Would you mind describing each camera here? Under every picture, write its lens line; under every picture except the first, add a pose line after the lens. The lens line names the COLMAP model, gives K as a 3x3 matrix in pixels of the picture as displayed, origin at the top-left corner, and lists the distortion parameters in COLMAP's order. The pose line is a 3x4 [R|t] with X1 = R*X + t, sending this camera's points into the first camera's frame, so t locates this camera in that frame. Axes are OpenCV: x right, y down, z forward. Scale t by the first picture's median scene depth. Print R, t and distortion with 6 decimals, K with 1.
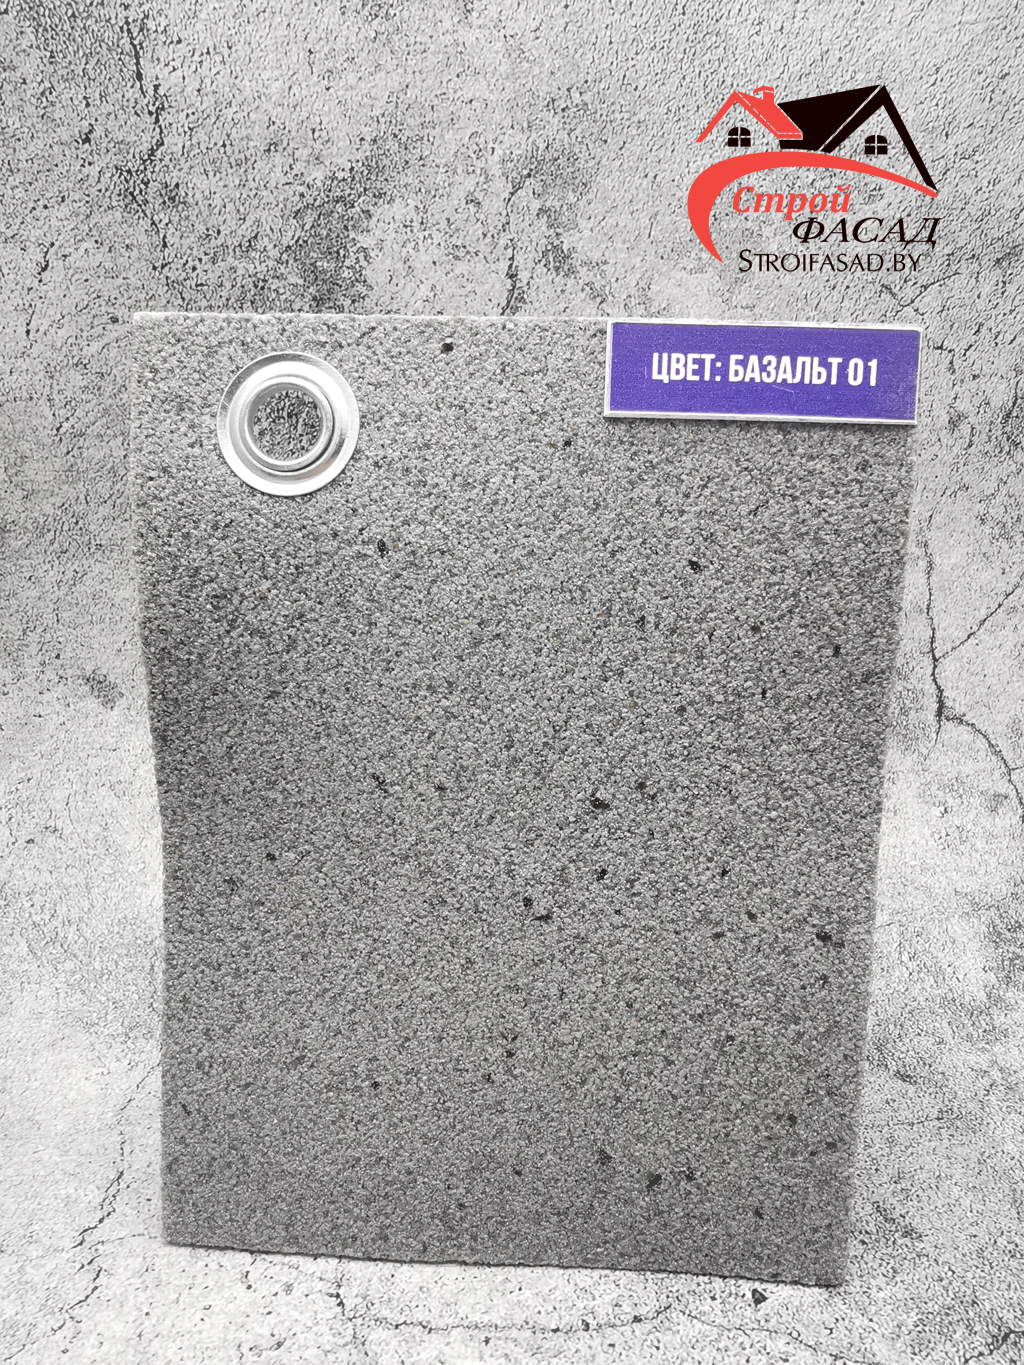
lens RADIAL K [[1141.9, 0, 507.9], [0, 1141.9, 683.5], [0, 0, 1]] dist [-0.072454, 0.092359]
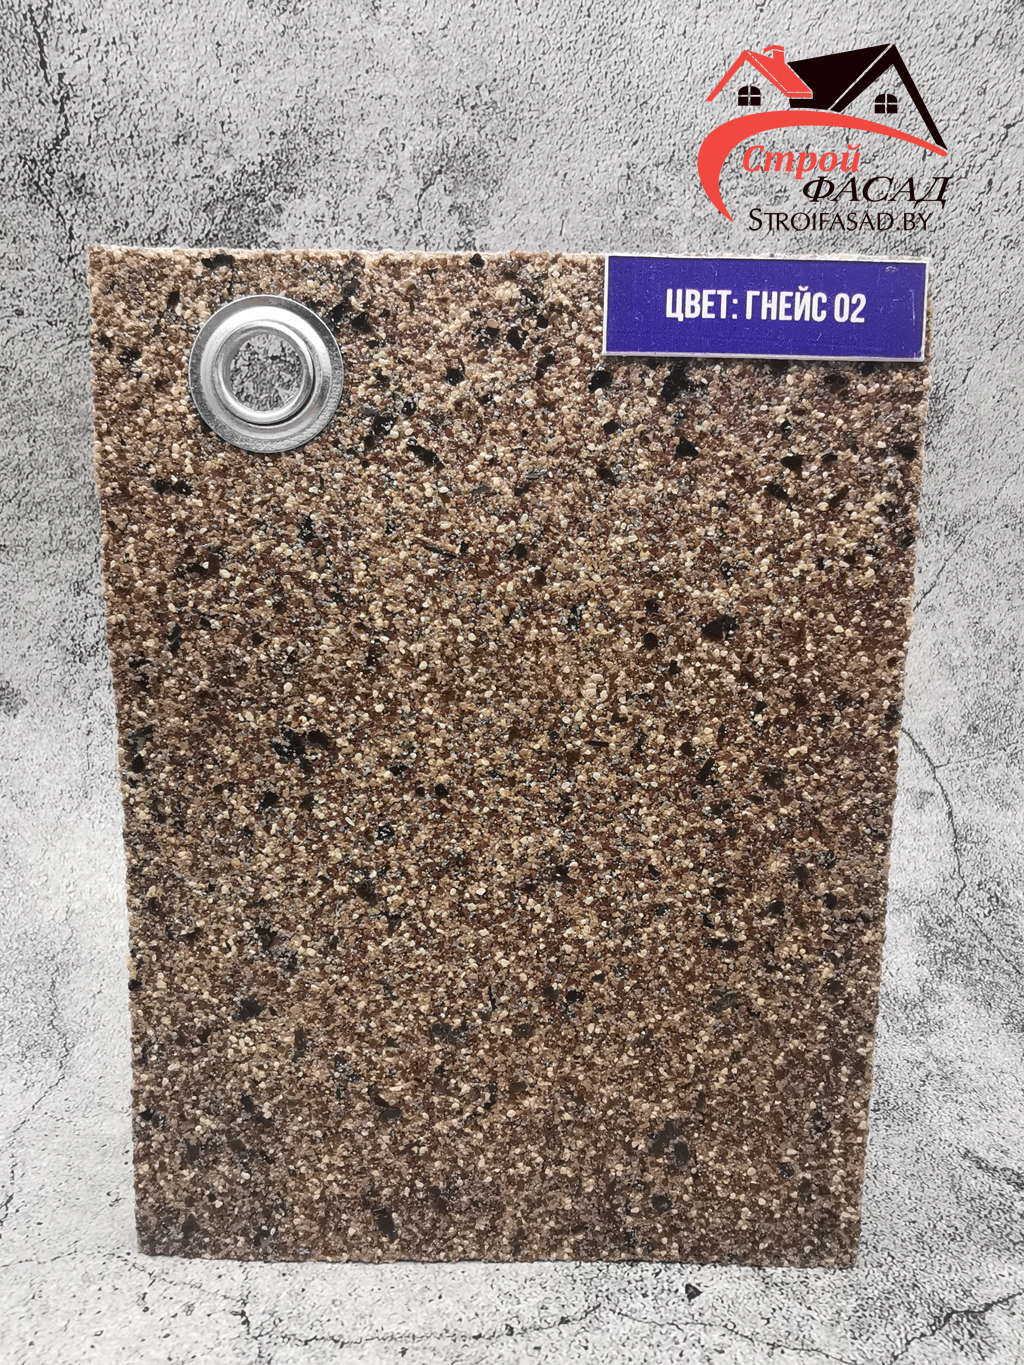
lens RADIAL K [[1141.9, 0, 508.9], [0, 1141.9, 678.6], [0, 0, 1]] dist [-0.072454, 0.092359]
pose [[0.998345, -0.014034, 0.055768, 0.017674], [0.017644, 0.997743, -0.064787, 0.067413], [-0.054733, 0.065664, 0.996340, 0.023957]]
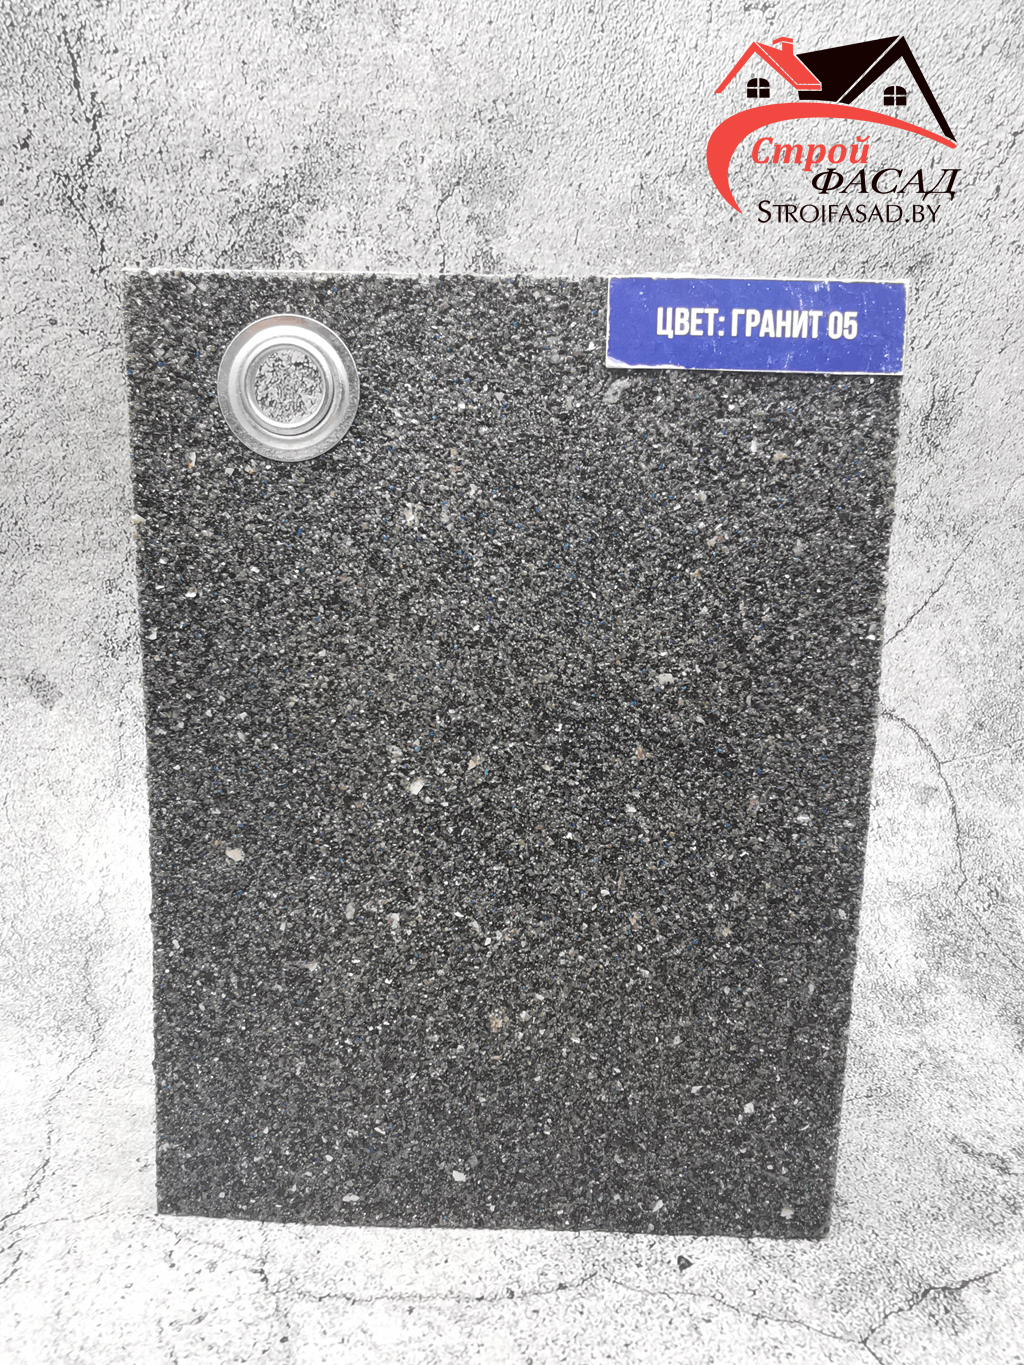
lens RADIAL K [[1141.9, 0, 507.6], [0, 1141.9, 680.9], [0, 0, 1]] dist [-0.072454, 0.092359]
pose [[0.999541, -0.008085, 0.029188, 0.030487], [0.009370, 0.998980, -0.044163, 0.052185], [-0.028802, 0.044416, 0.998598, -0.015249]]
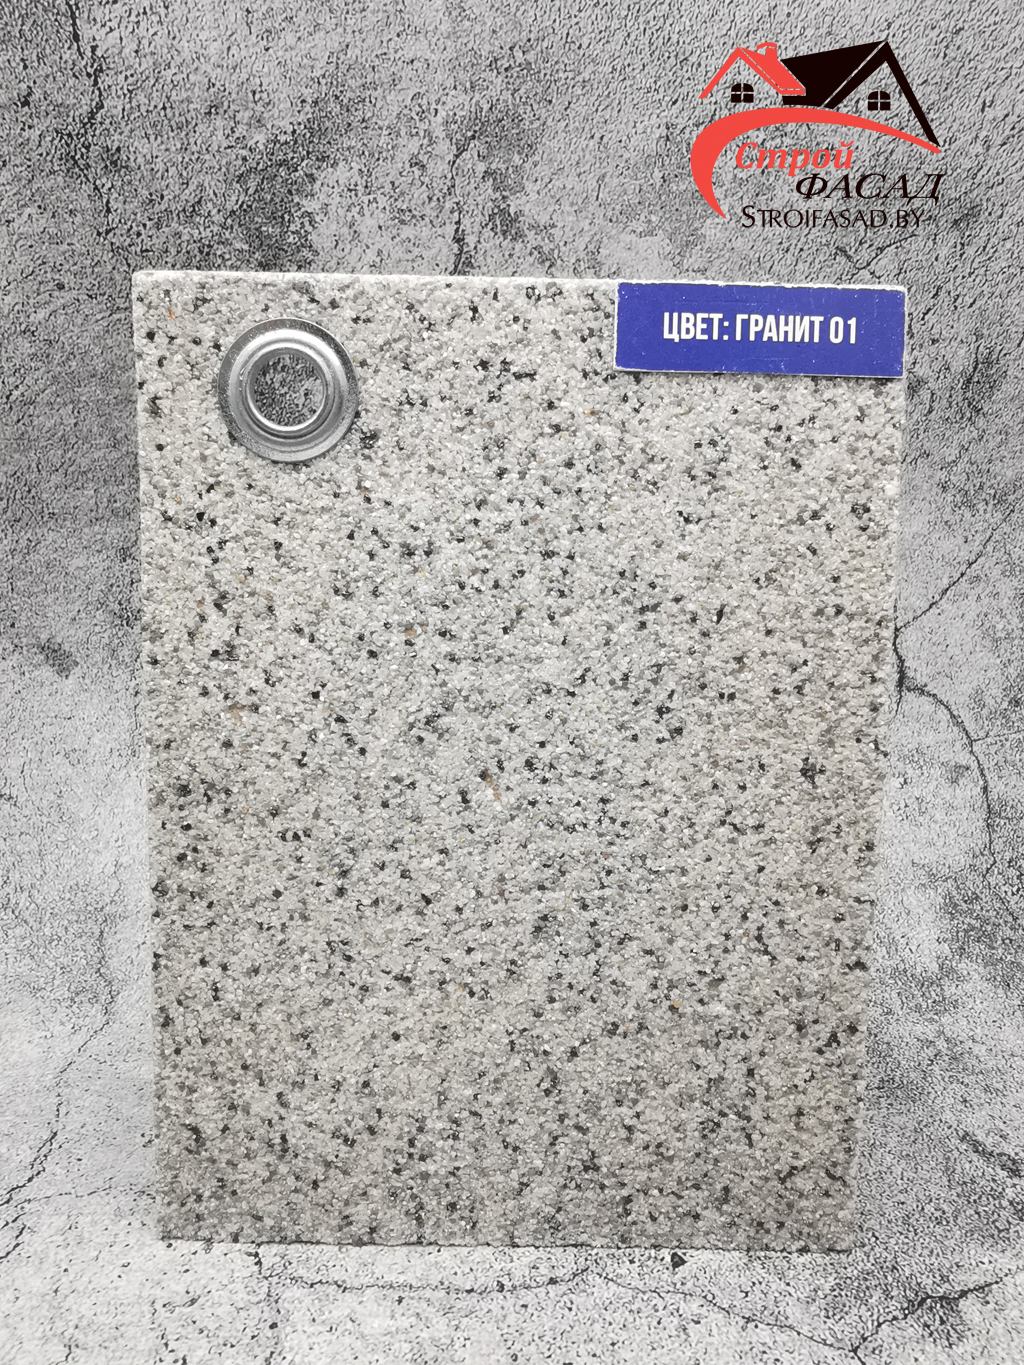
lens RADIAL K [[1141.9, 0, 507.3], [0, 1141.9, 683.6], [0, 0, 1]] dist [-0.072454, 0.092359]
pose [[0.999832, 0.001056, -0.018289, 0.067513], [-0.000832, 0.999925, 0.012242, 0.017112], [0.018300, -0.012224, 0.999758, 0.006057]]
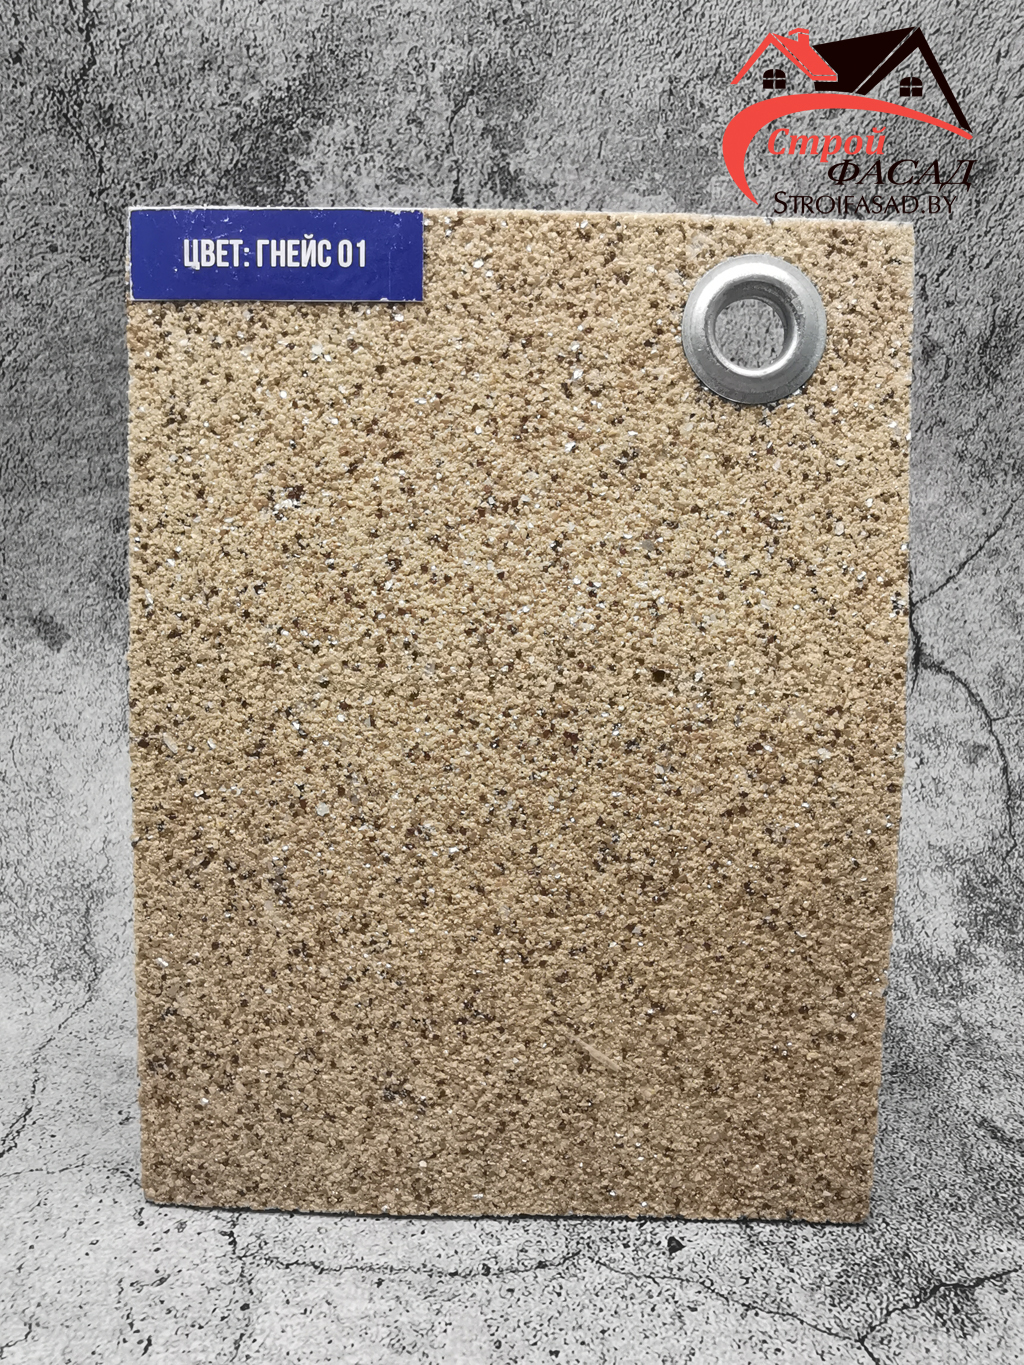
lens RADIAL K [[1141.9, 0, 508.8], [0, 1141.9, 677.9], [0, 0, 1]] dist [-0.072454, 0.092359]
pose [[0.999235, 0.002543, -0.039025, 0.090030], [-0.002822, 0.999971, -0.007089, 0.059131], [0.039006, 0.007194, 0.999213, 0.039313]]
